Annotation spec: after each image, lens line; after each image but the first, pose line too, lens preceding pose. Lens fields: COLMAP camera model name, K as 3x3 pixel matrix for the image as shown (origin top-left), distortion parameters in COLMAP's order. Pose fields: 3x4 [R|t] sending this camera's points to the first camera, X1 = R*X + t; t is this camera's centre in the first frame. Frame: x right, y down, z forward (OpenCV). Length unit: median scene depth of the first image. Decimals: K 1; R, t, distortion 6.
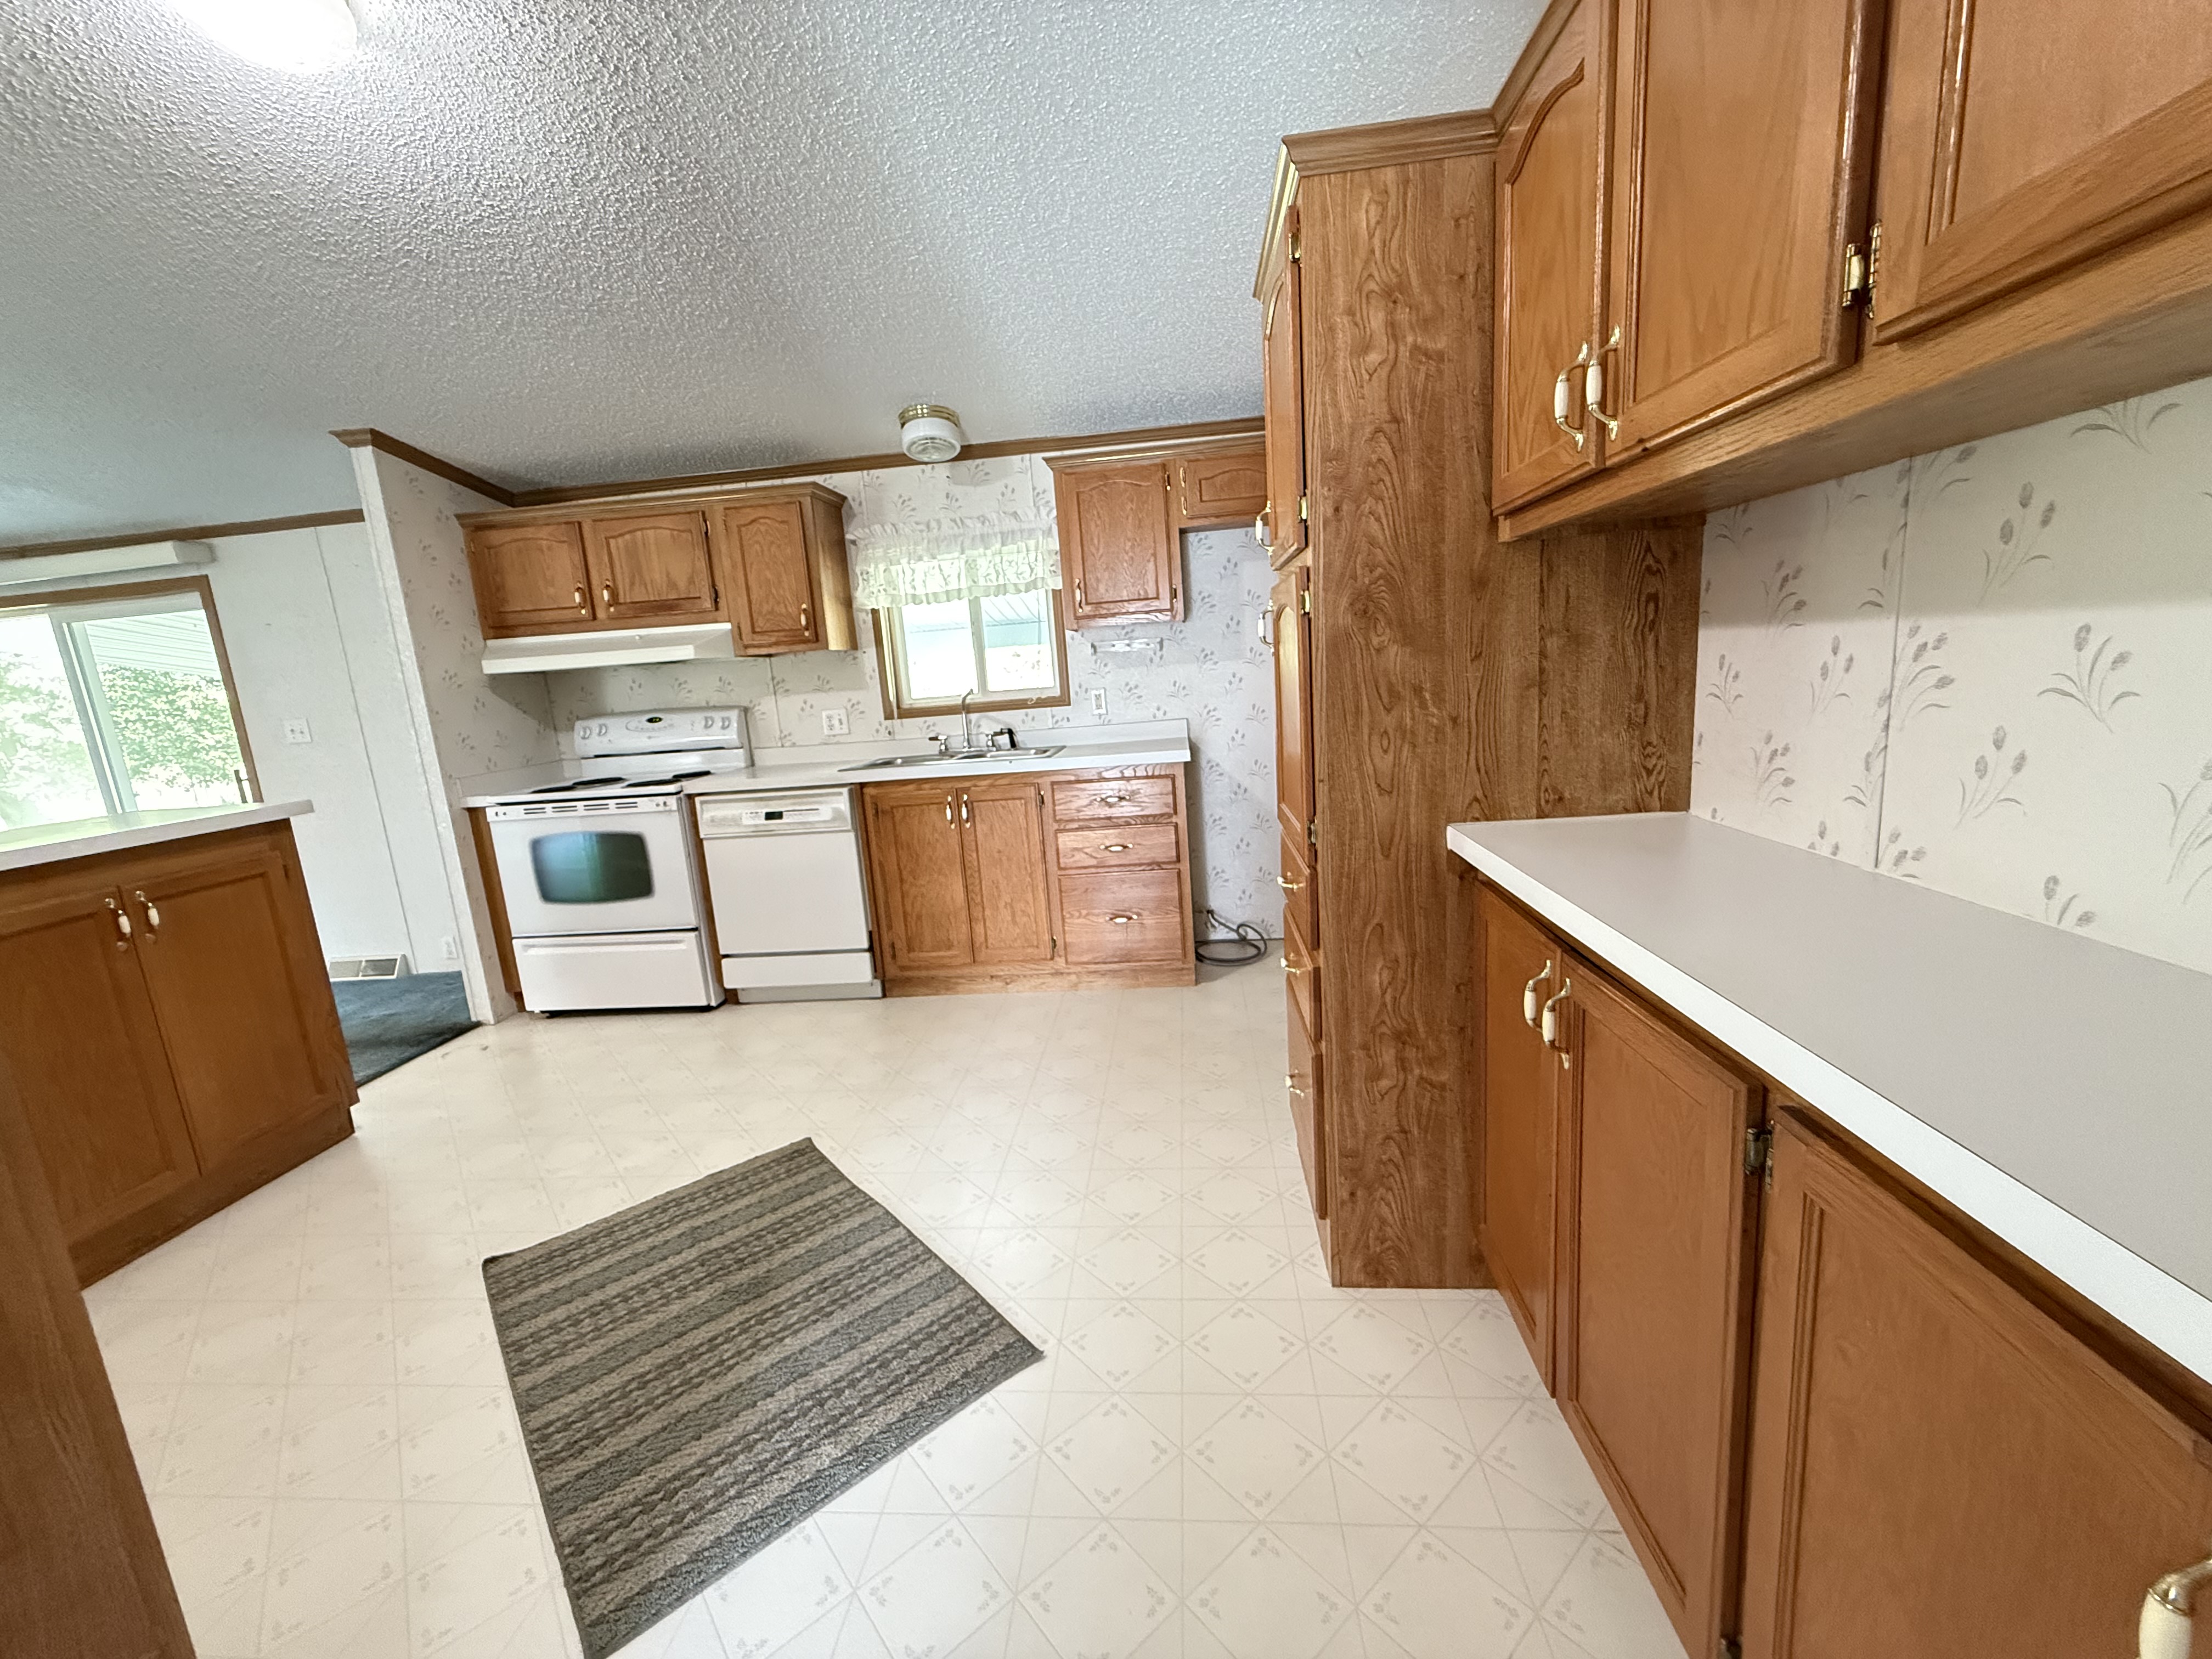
lens RADIAL K [[874.6, 0, 1104.8], [0, 874.6, 829.1], [0, 0, 1]] dist [-0.000349, -0.000361]
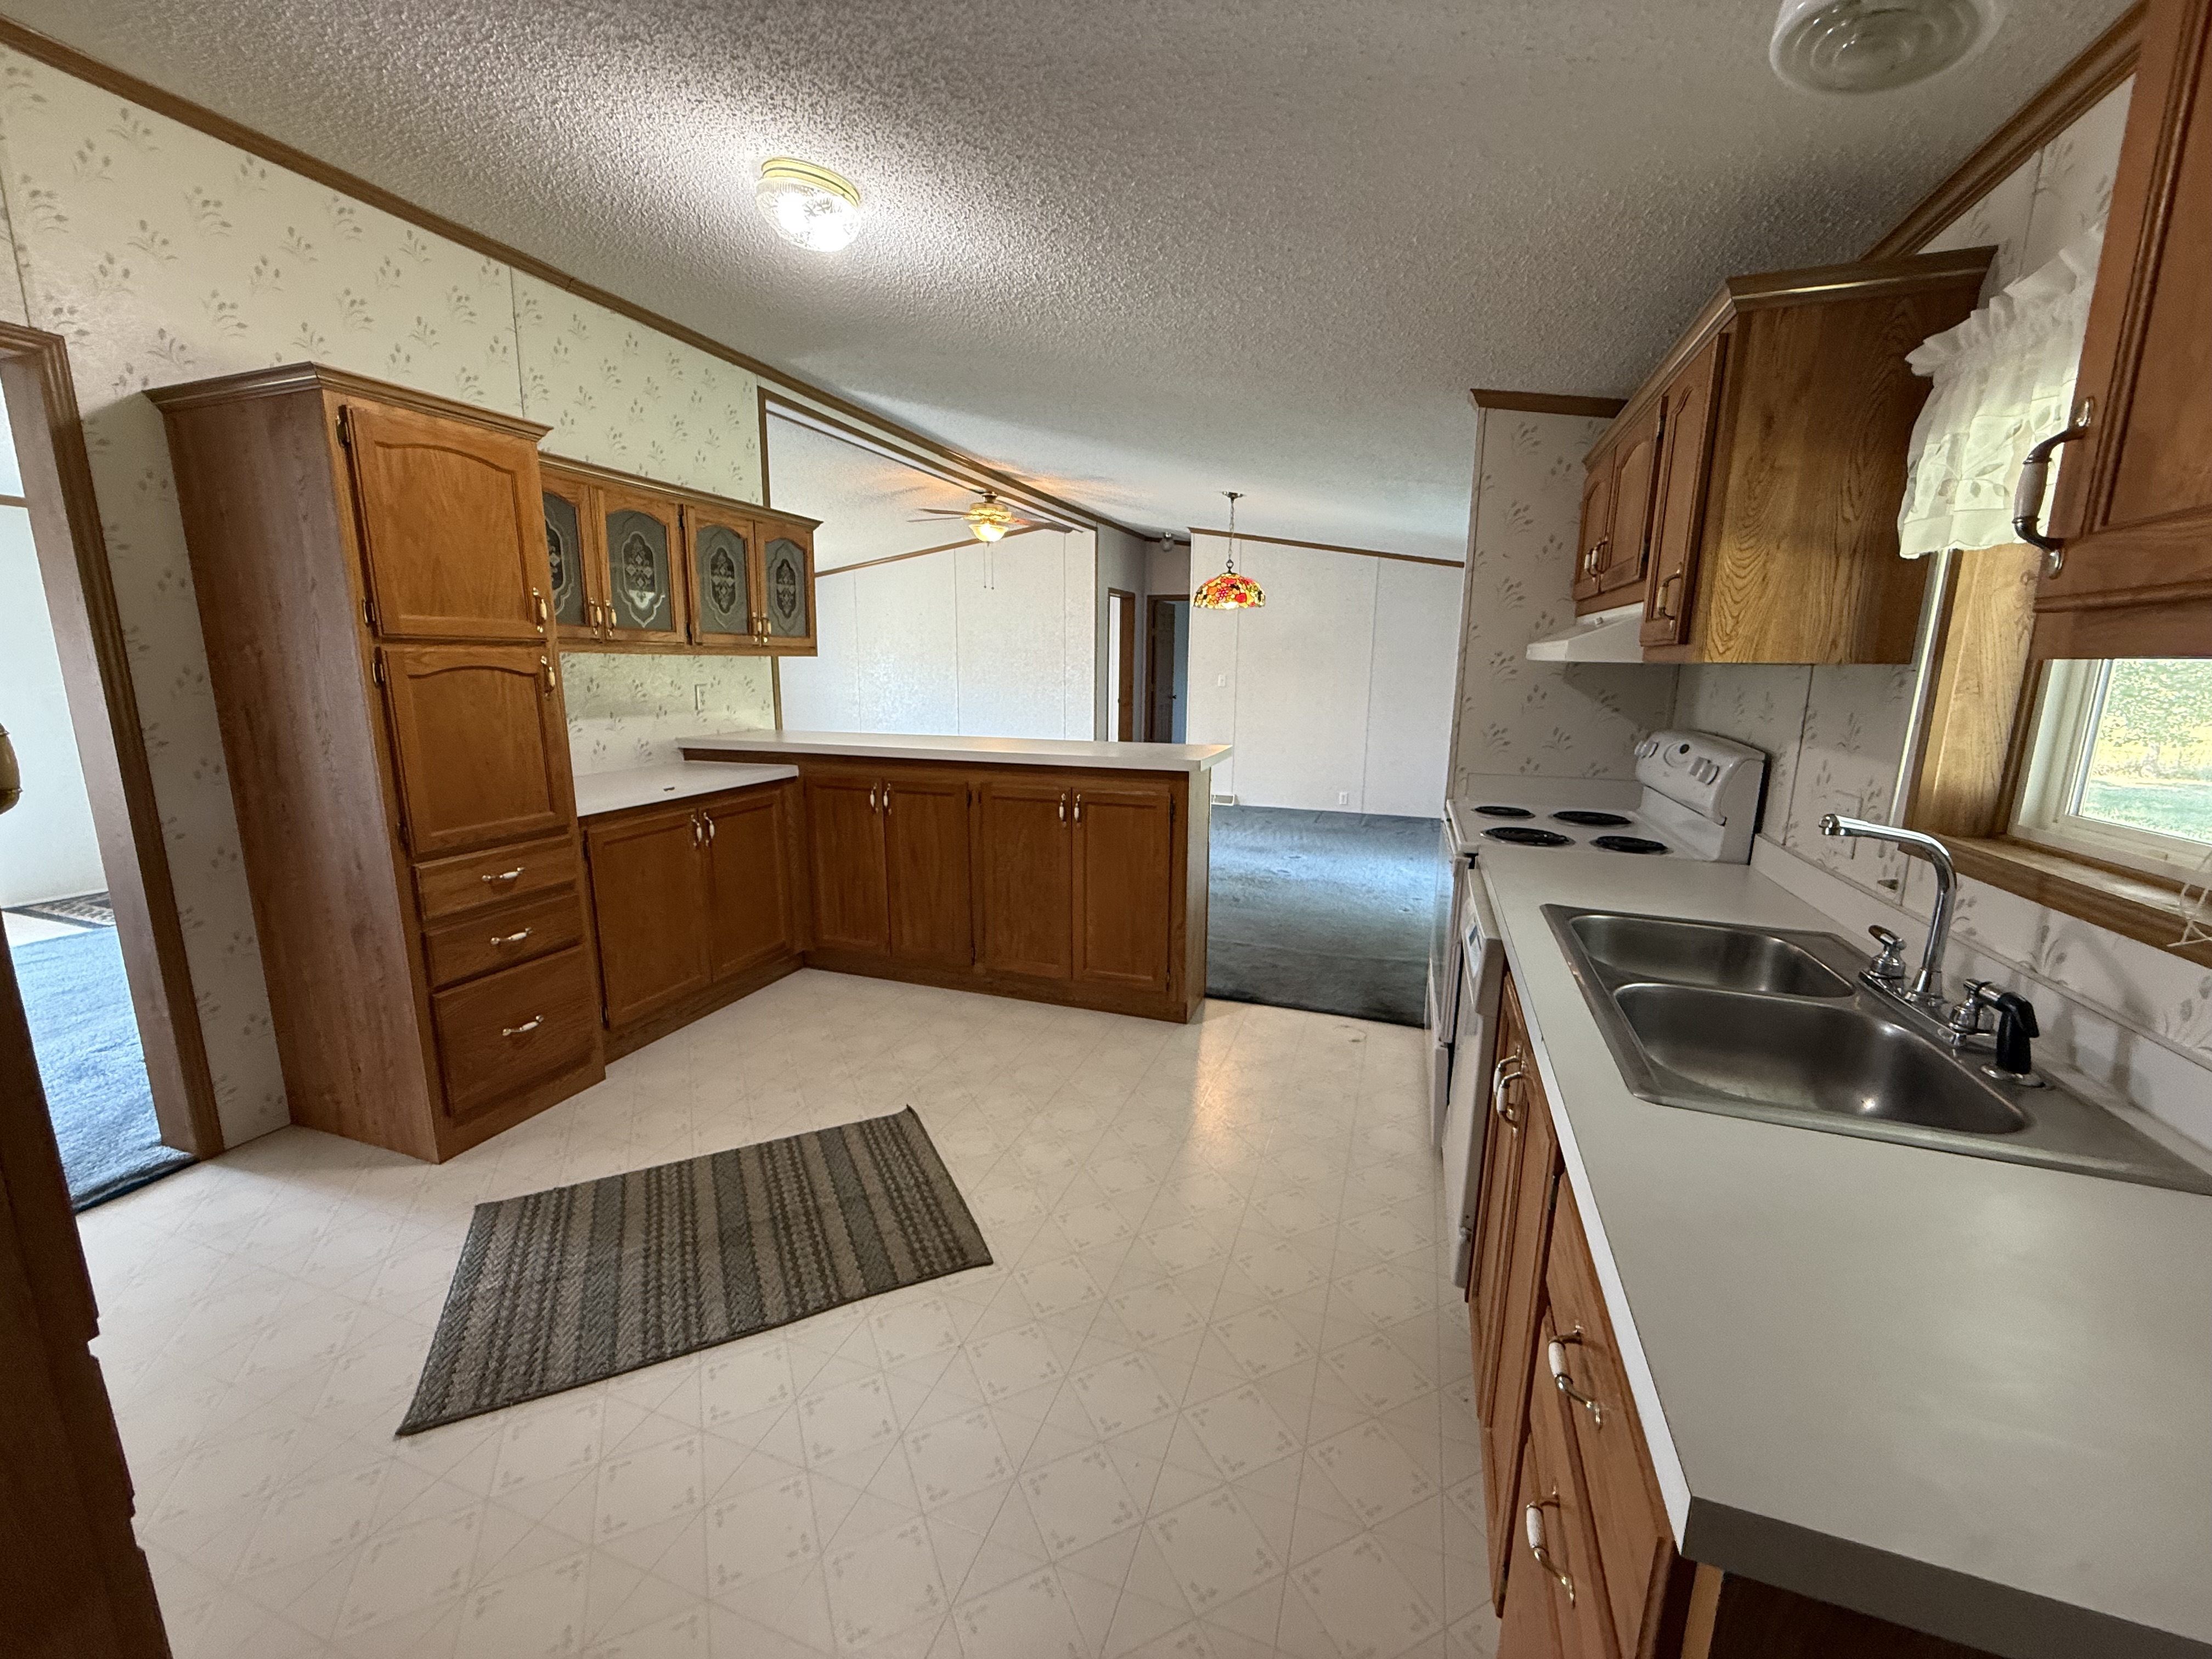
lens RADIAL K [[874.6, 0, 1102.6], [0, 874.6, 829.9], [0, 0, 1]] dist [-0.000349, -0.000361]
pose [[-0.256634, 0.252543, -0.932931, 0.409852], [-0.169321, 0.938584, 0.300650, -0.403037], [0.951562, 0.235122, -0.198112, 1.578445]]
